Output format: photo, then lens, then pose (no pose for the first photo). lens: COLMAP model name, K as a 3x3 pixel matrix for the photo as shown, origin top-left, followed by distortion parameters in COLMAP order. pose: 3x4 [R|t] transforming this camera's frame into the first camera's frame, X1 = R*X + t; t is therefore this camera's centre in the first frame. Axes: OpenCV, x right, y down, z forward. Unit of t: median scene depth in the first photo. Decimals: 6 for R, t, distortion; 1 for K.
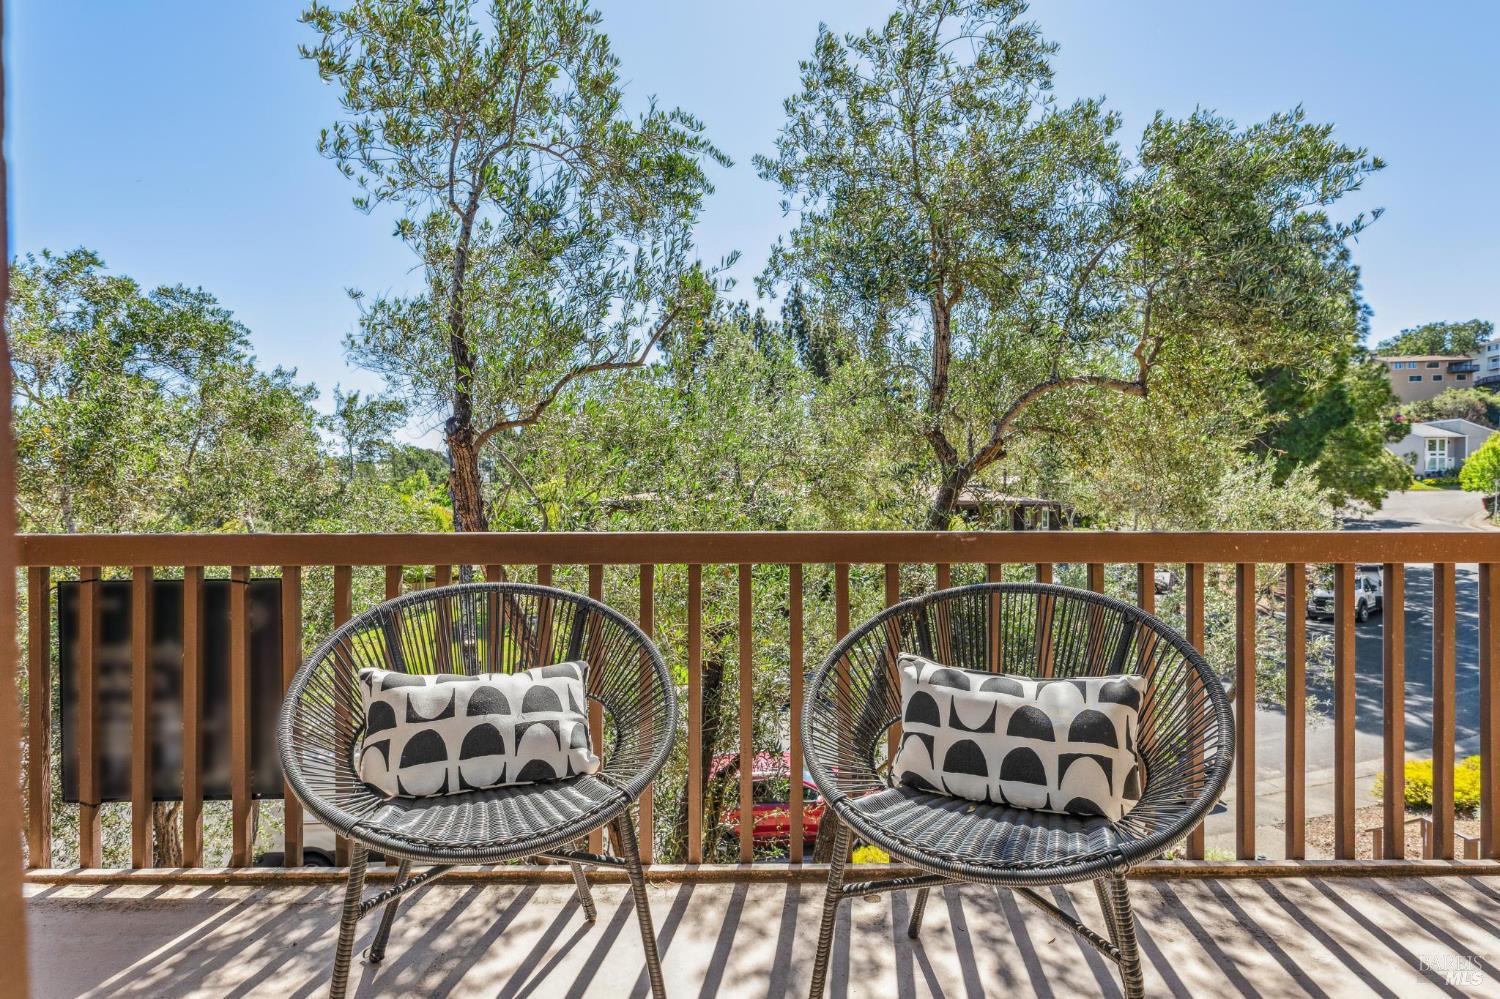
lens RADIAL K [[761.3, 0, 750.0], [0, 761.3, 499.5], [0, 0, 1]] dist [-0.002622, -0.000334]
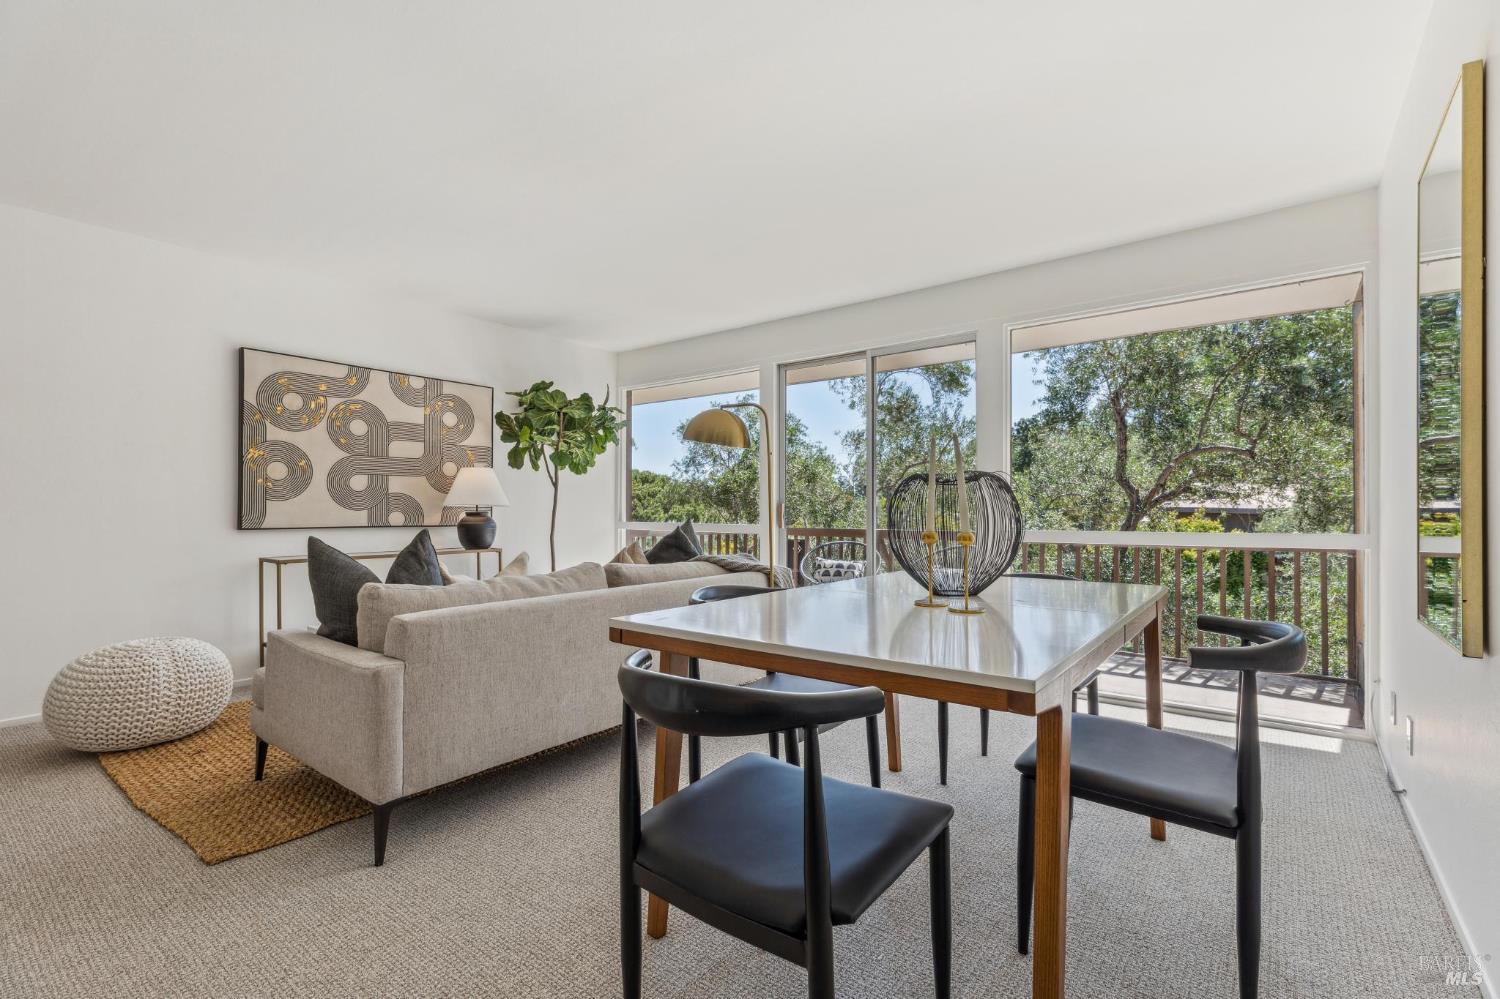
lens RADIAL K [[673.5, 0, 750.0], [0, 673.5, 499.5], [0, 0, 1]] dist [0.003459, 0.000296]
pose [[0.777193, 0.001194, -0.629261, 1.331296], [-0.002000, 0.999998, -0.000573, -0.095759], [0.629259, 0.001704, 0.777194, -1.852658]]
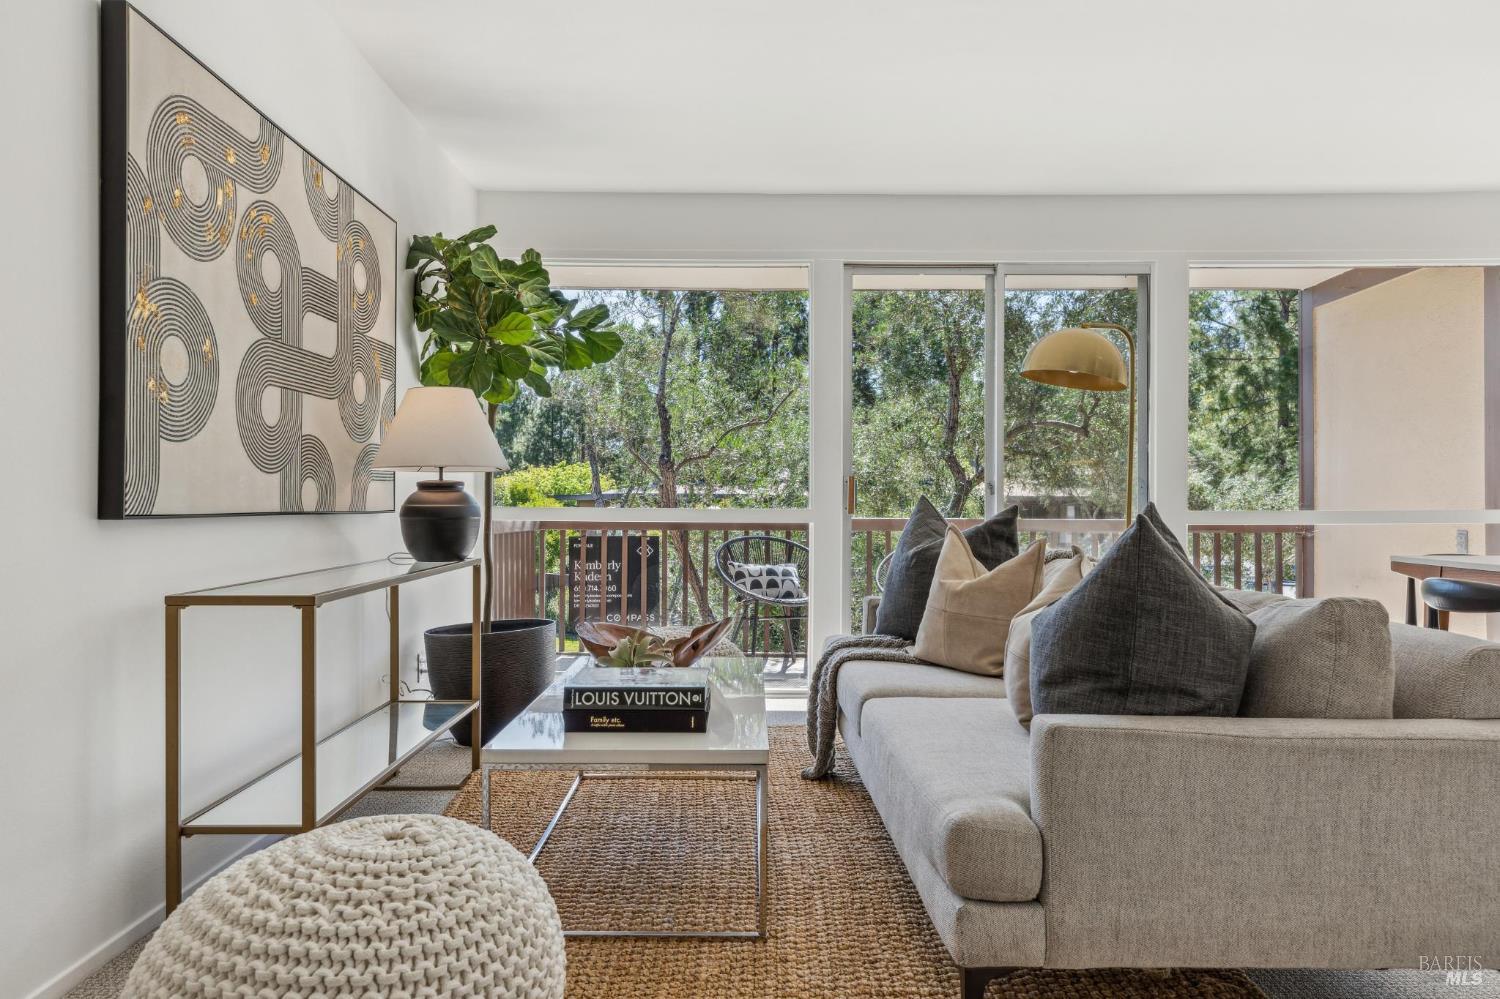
lens RADIAL K [[997.2, 0, 750.0], [0, 997.2, 499.5], [0, 0, 1]] dist [0.007715, 0.001742]
pose [[0.999880, 0.009171, -0.012480, -0.289449], [-0.009066, 0.999923, 0.008450, -0.044142], [0.012557, -0.008336, 0.999886, -2.252793]]
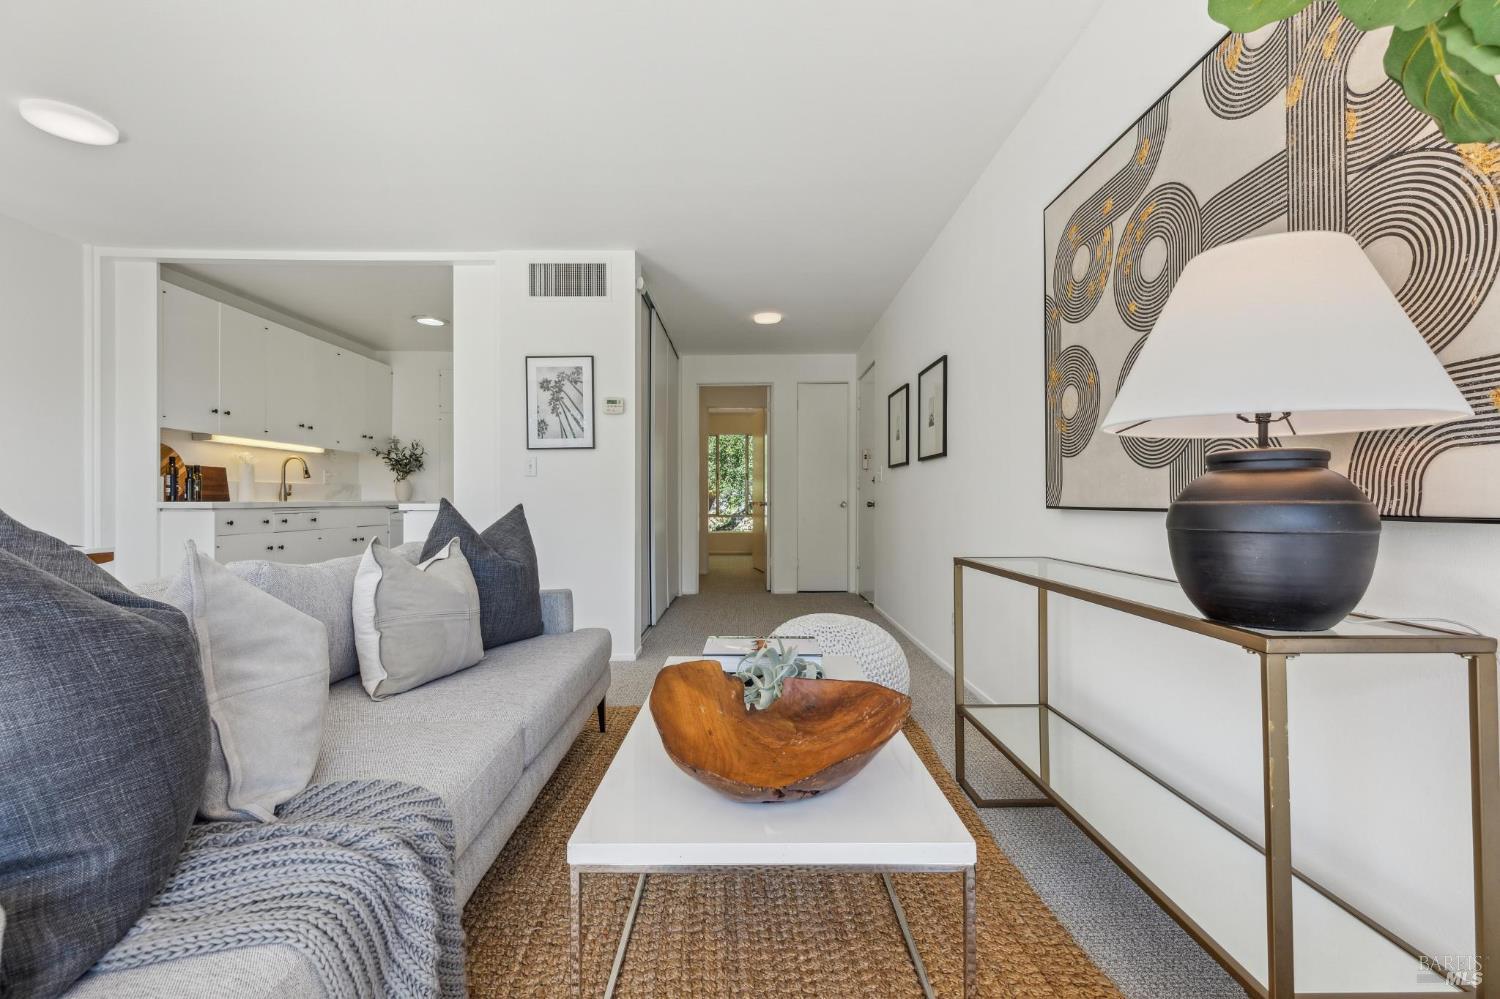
lens RADIAL K [[997.2, 0, 750.0], [0, 997.2, 499.5], [0, 0, 1]] dist [0.007715, 0.001742]
pose [[-0.999553, 0.008604, 0.028615, -0.456319], [0.008265, 0.999894, -0.011972, -0.011860], [-0.028715, -0.011730, -0.999519, 0.306367]]
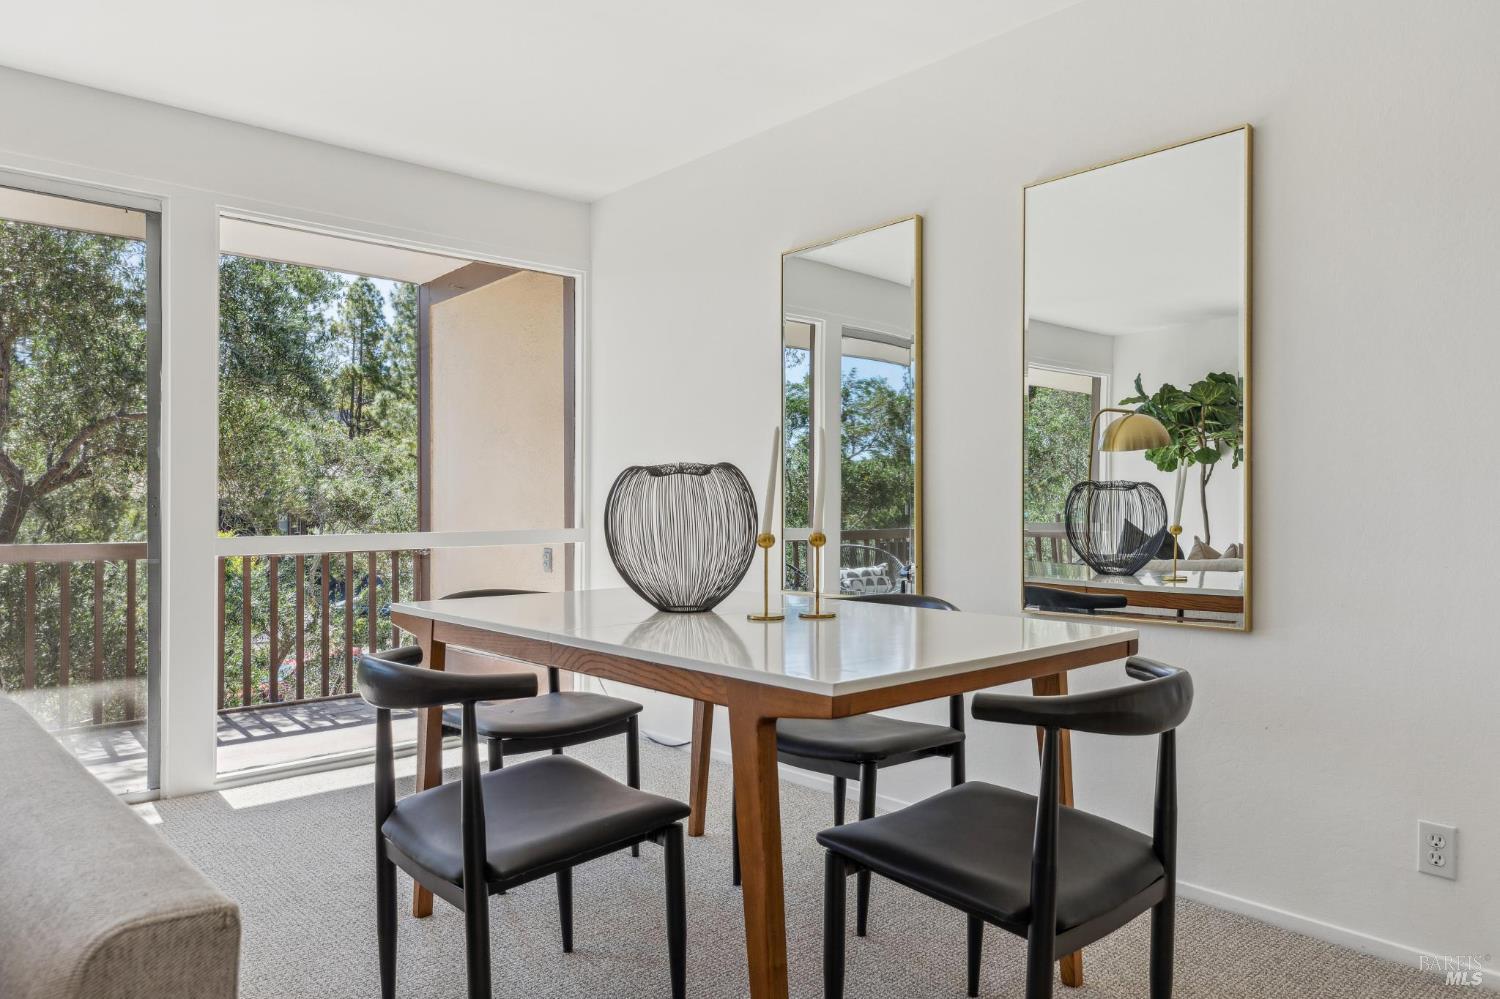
lens RADIAL K [[997.2, 0, 750.0], [0, 997.2, 499.5], [0, 0, 1]] dist [0.007715, 0.001742]
pose [[0.749106, 0.011206, 0.662356, 0.241300], [-0.012987, 0.999913, -0.002229, -0.082016], [-0.662323, -0.006932, 0.749186, -1.843496]]
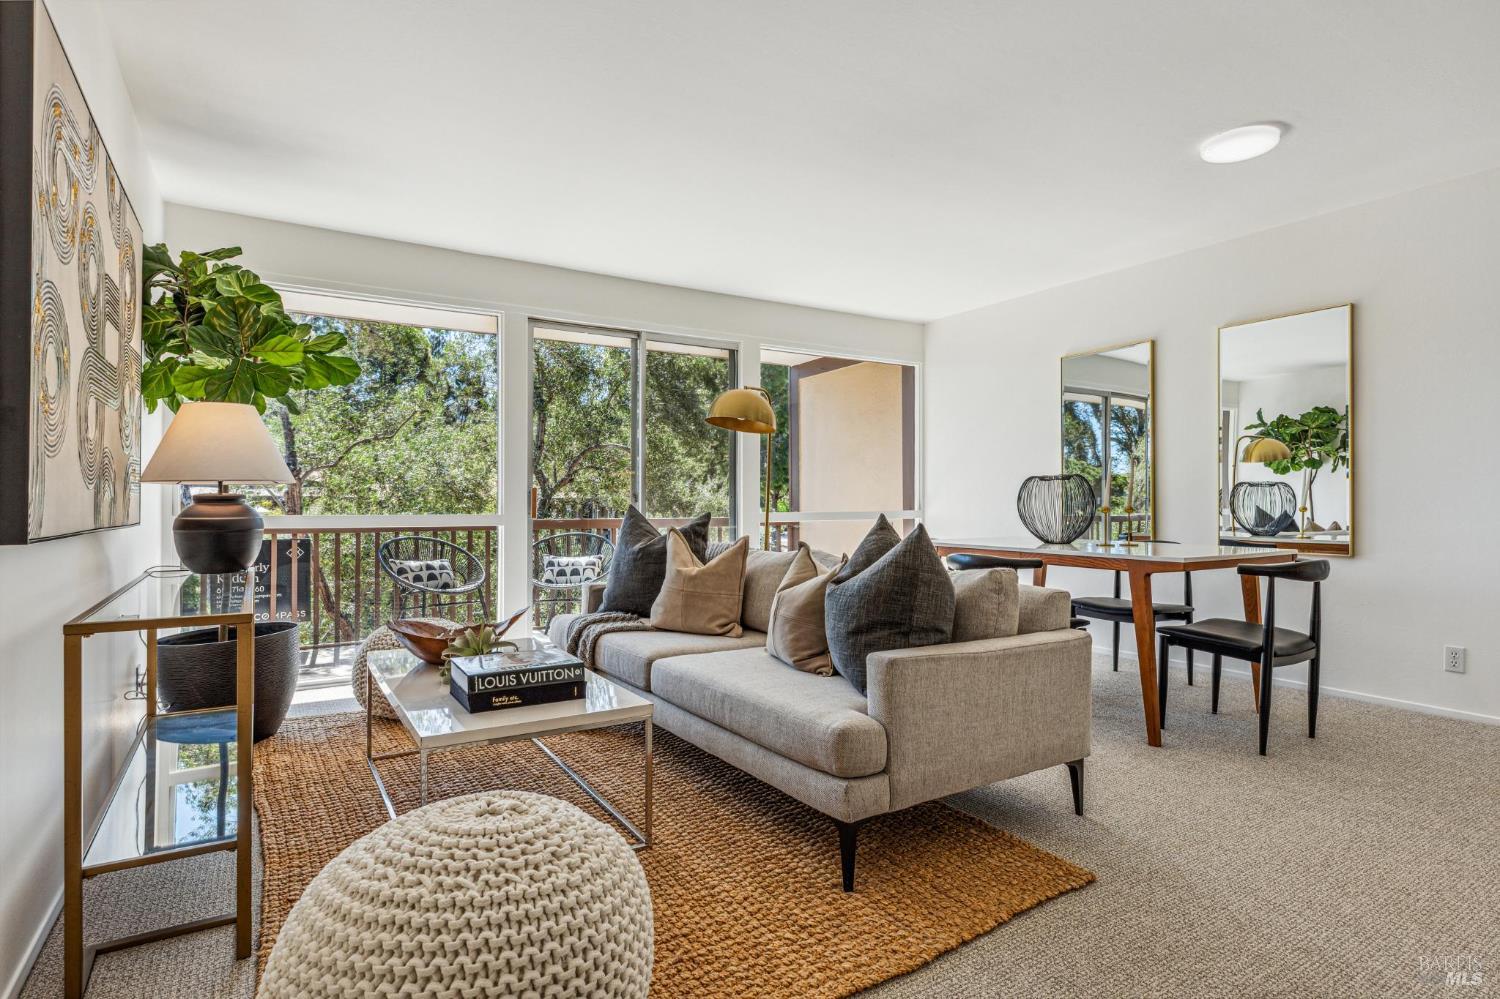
lens RADIAL K [[782.5, 0, 746.9], [0, 782.5, 496.5], [0, 0, 1]] dist [-0.000742, -0.000594]
pose [[0.858358, 0.010503, 0.512944, -0.721986], [-0.011472, 0.999933, -0.001278, -0.059850], [-0.512923, -0.004788, 0.858421, -2.206150]]
